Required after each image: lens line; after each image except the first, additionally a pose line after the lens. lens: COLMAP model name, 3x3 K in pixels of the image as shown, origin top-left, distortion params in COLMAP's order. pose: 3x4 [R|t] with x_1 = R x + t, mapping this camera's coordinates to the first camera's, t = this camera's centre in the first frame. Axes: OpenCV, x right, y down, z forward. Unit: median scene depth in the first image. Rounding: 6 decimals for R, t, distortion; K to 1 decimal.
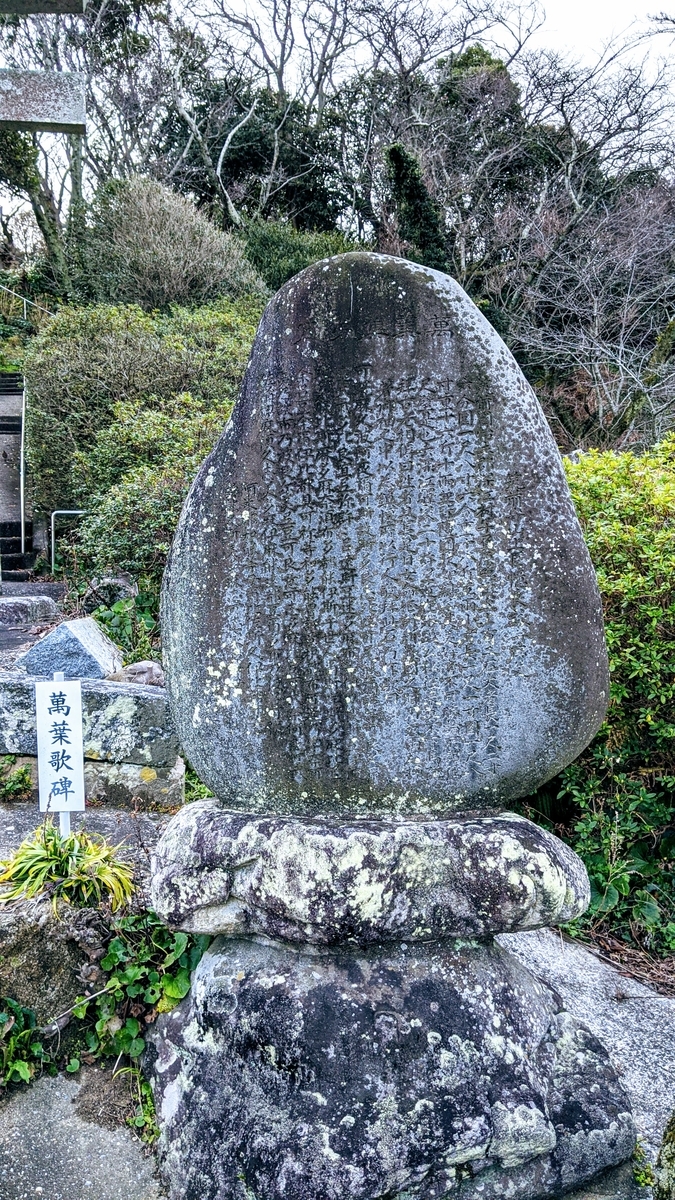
lens RADIAL K [[899.0, 0, 338.9], [0, 899.0, 599.7], [0, 0, 1]] dist [0.011394, -0.004938]
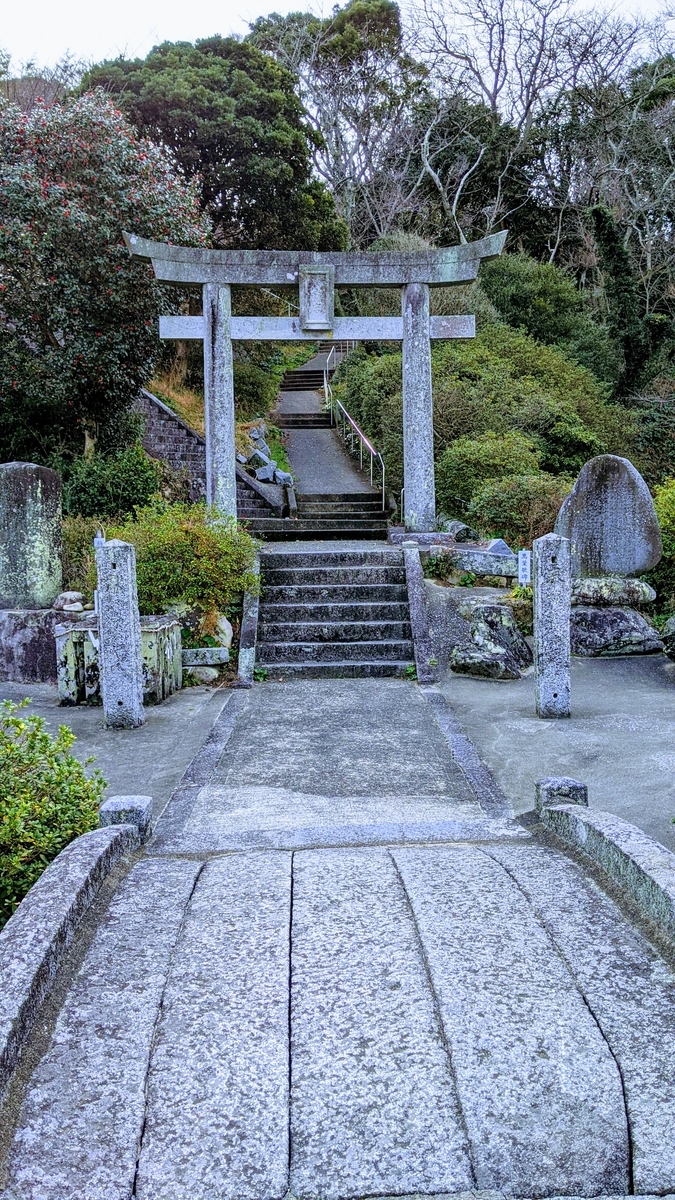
lens RADIAL K [[899.0, 0, 332.4], [0, 899.0, 597.3], [0, 0, 1]] dist [0.011394, -0.004938]
pose [[0.980543, 0.020963, -0.195182, -0.431795], [-0.009731, 0.998250, 0.058332, 0.085190], [0.196063, -0.055298, 0.979031, -3.766309]]
